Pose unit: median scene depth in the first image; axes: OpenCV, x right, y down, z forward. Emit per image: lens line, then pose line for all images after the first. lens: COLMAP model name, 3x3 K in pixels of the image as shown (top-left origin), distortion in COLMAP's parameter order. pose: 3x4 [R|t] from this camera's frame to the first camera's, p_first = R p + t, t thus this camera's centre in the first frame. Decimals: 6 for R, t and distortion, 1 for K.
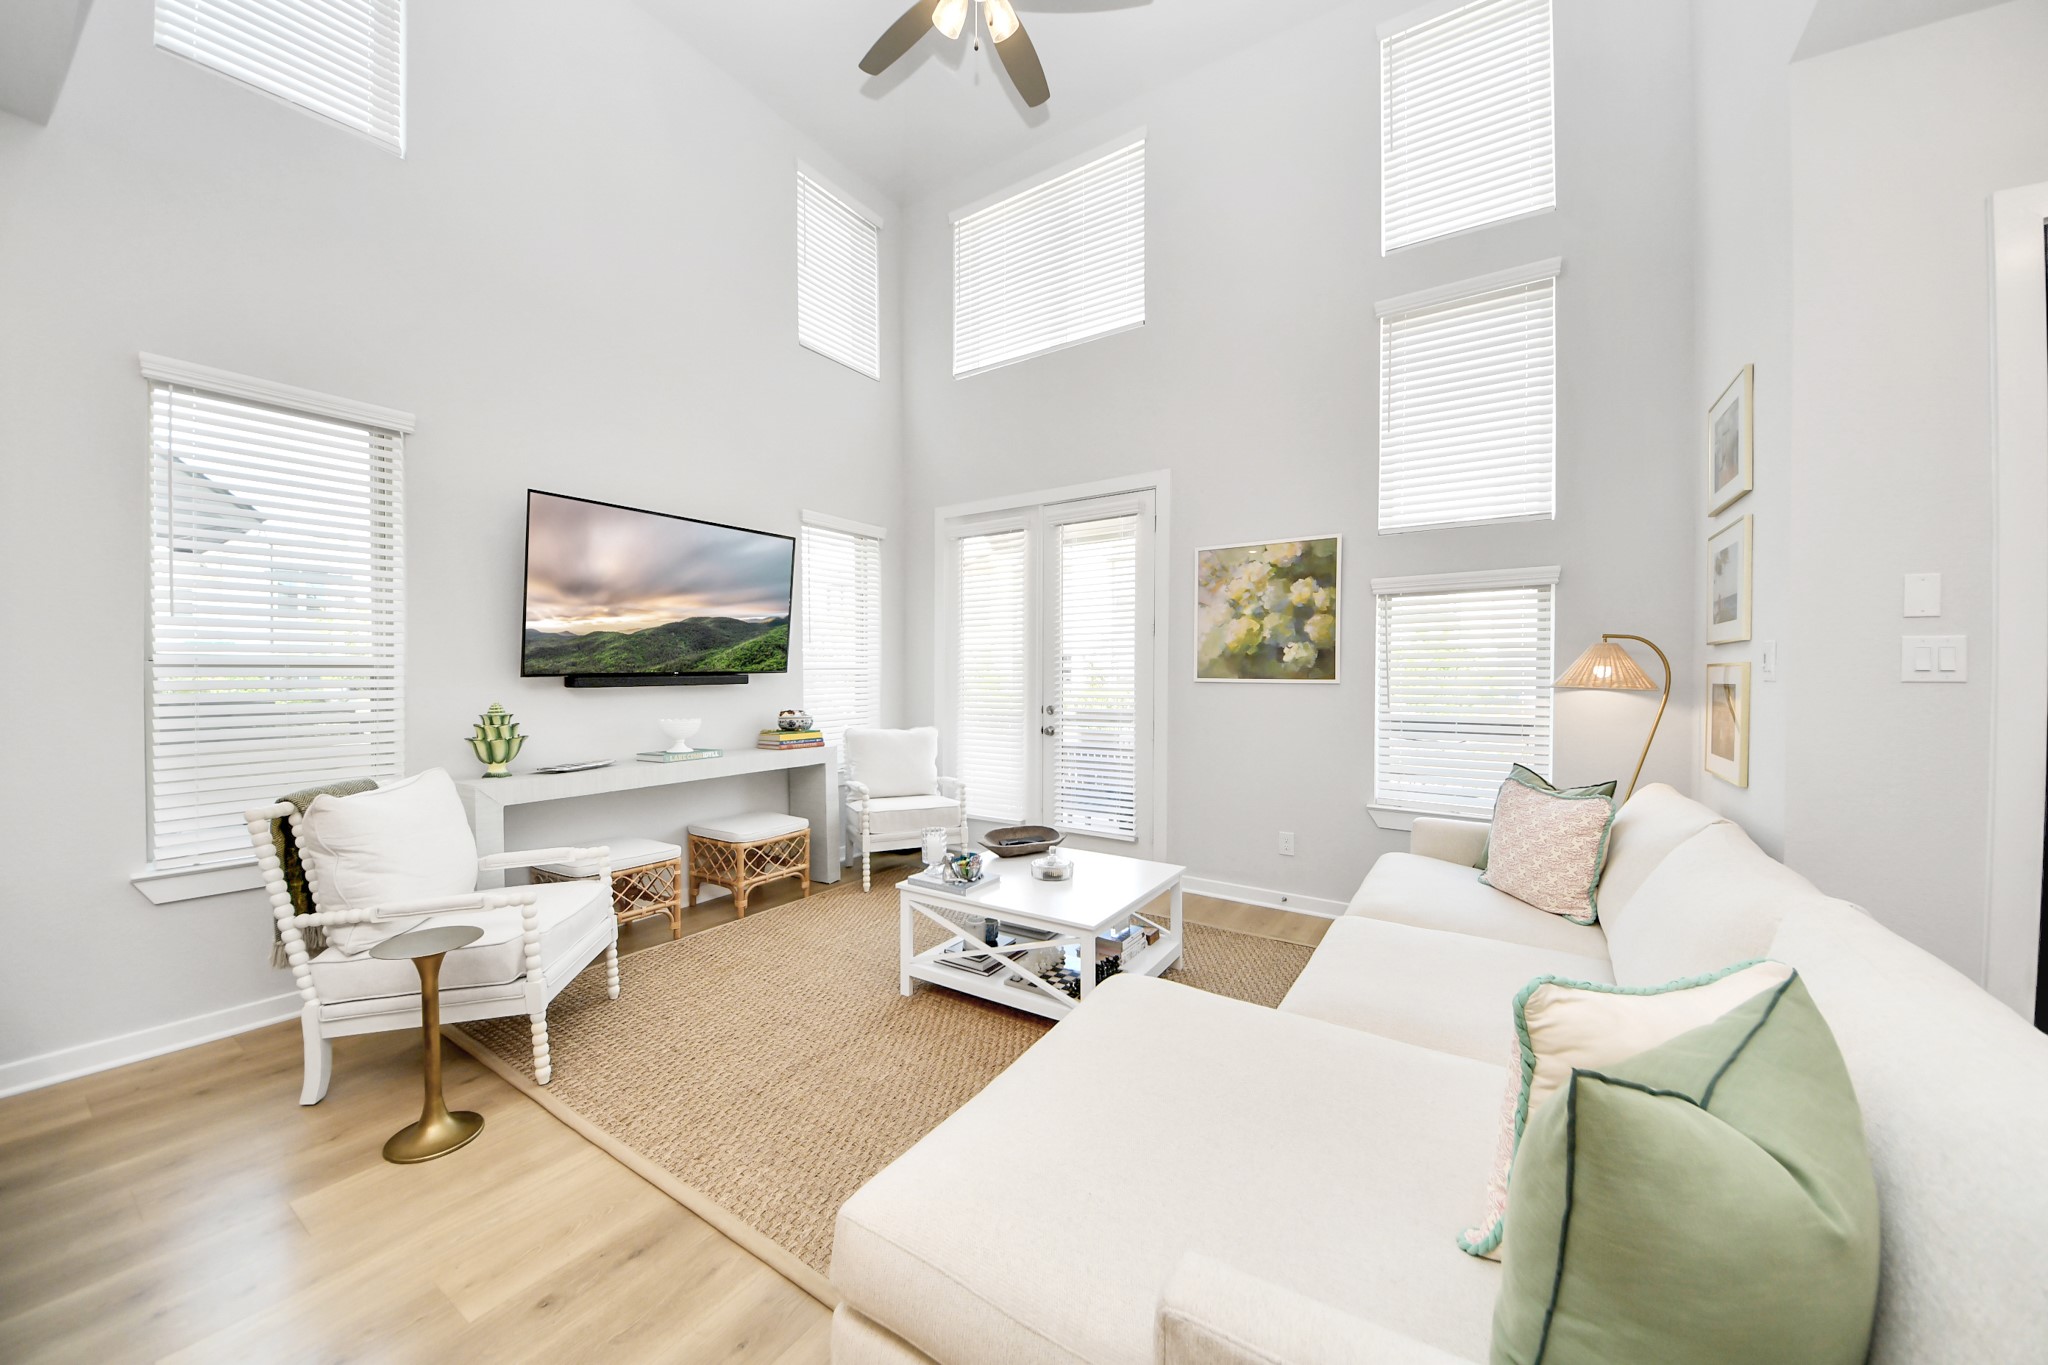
lens RADIAL K [[722.3, 0, 1012.4], [0, 722.3, 683.5], [0, 0, 1]] dist [0.039462, -0.023644]
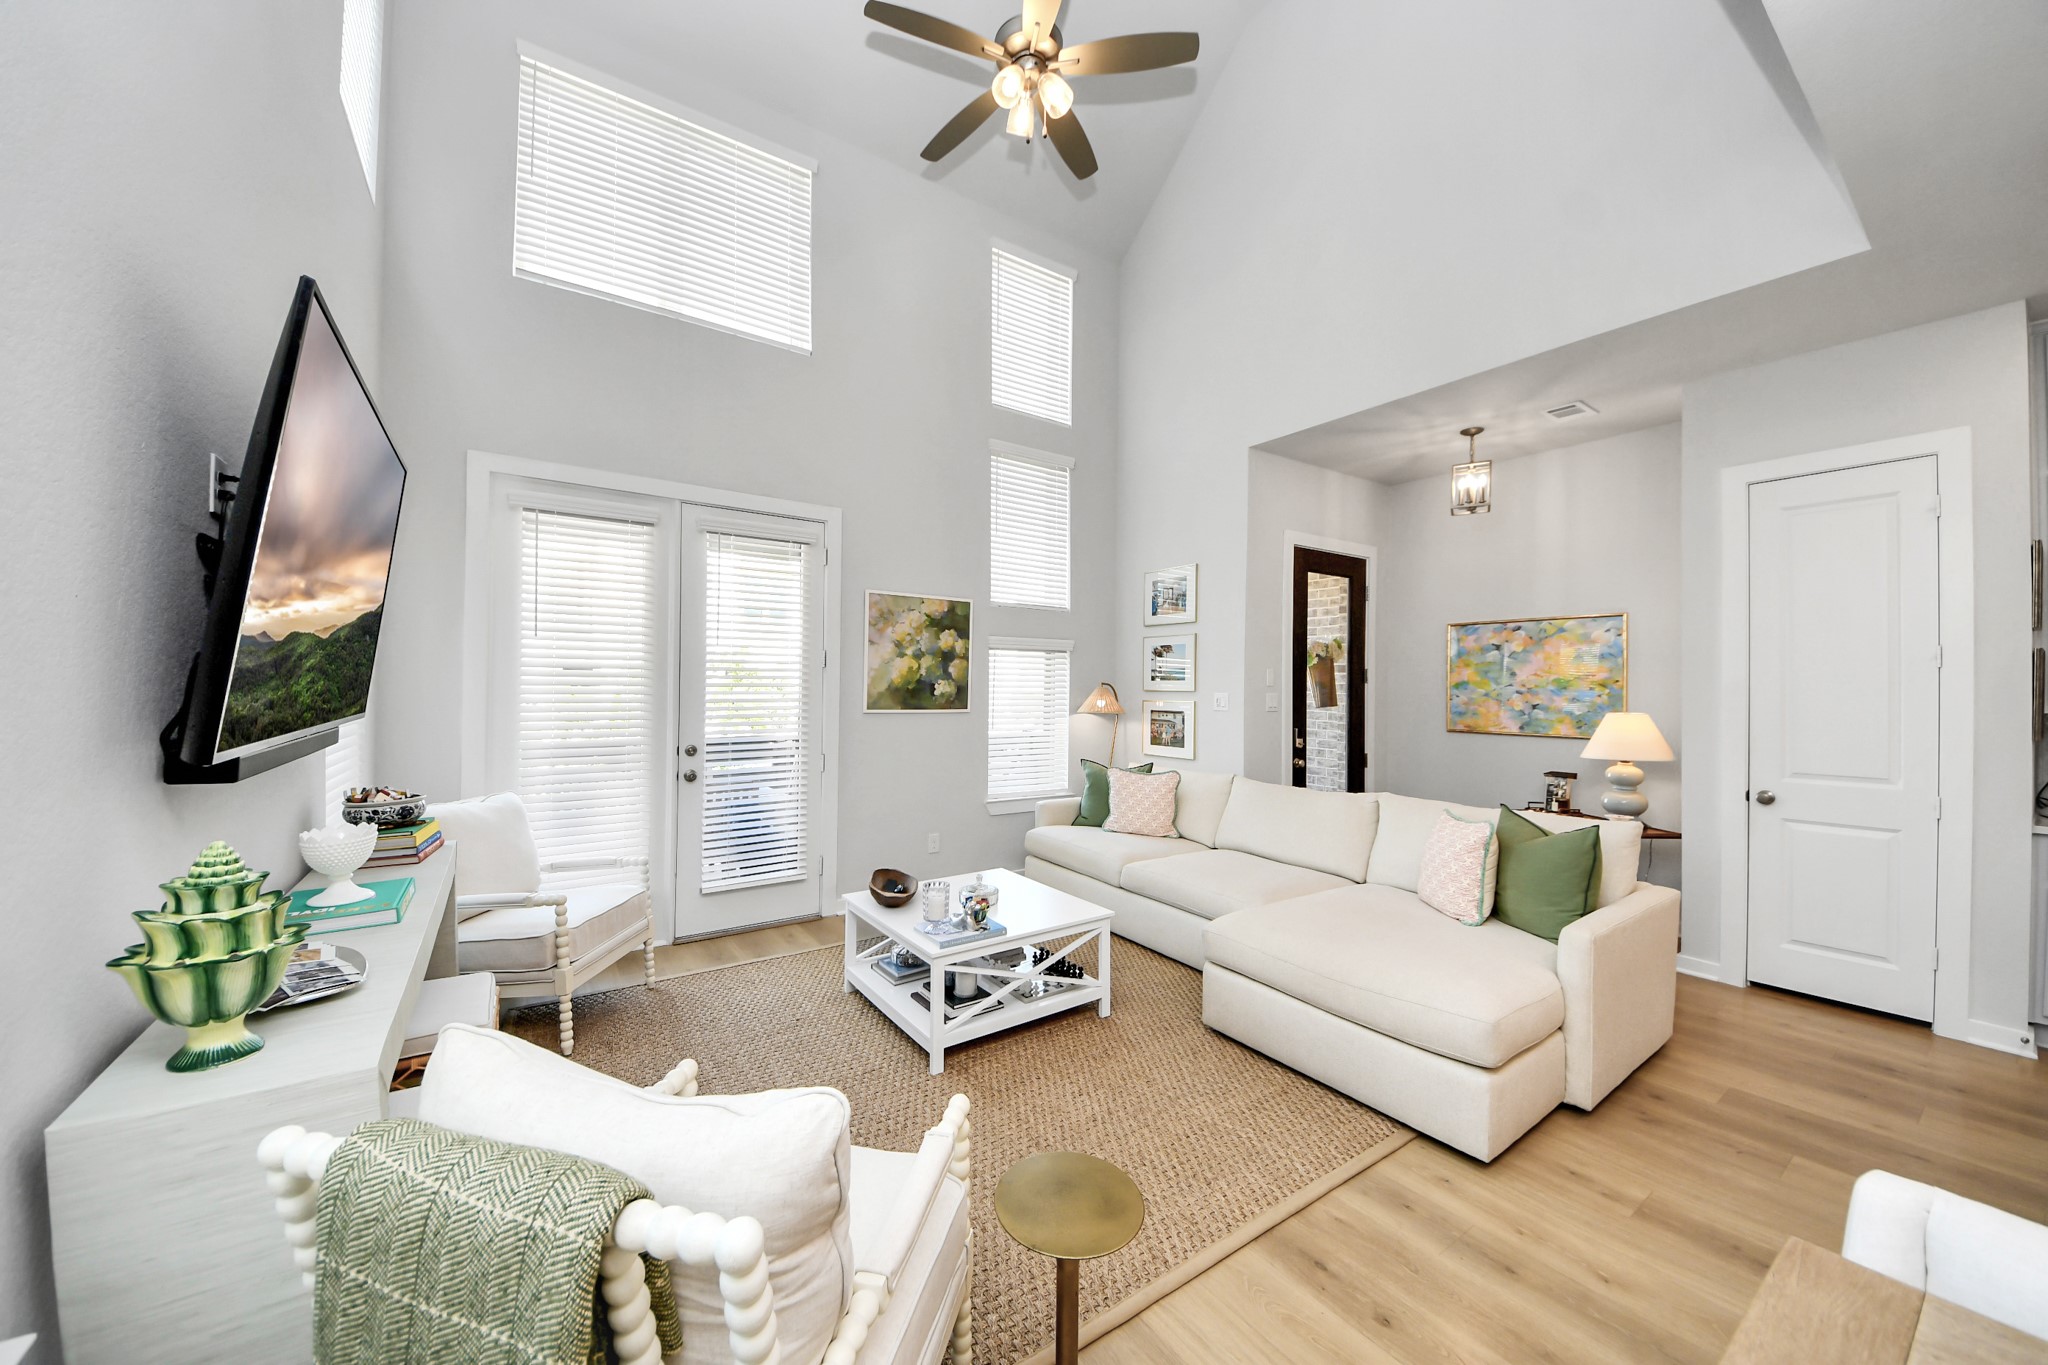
lens RADIAL K [[722.3, 0, 1012.4], [0, 722.3, 683.5], [0, 0, 1]] dist [0.039462, -0.023644]
pose [[0.388437, 0.008940, 0.921432, -0.717676], [0.001177, 0.999947, -0.010198, -0.038437], [-0.921474, 0.005046, 0.388407, 0.413489]]
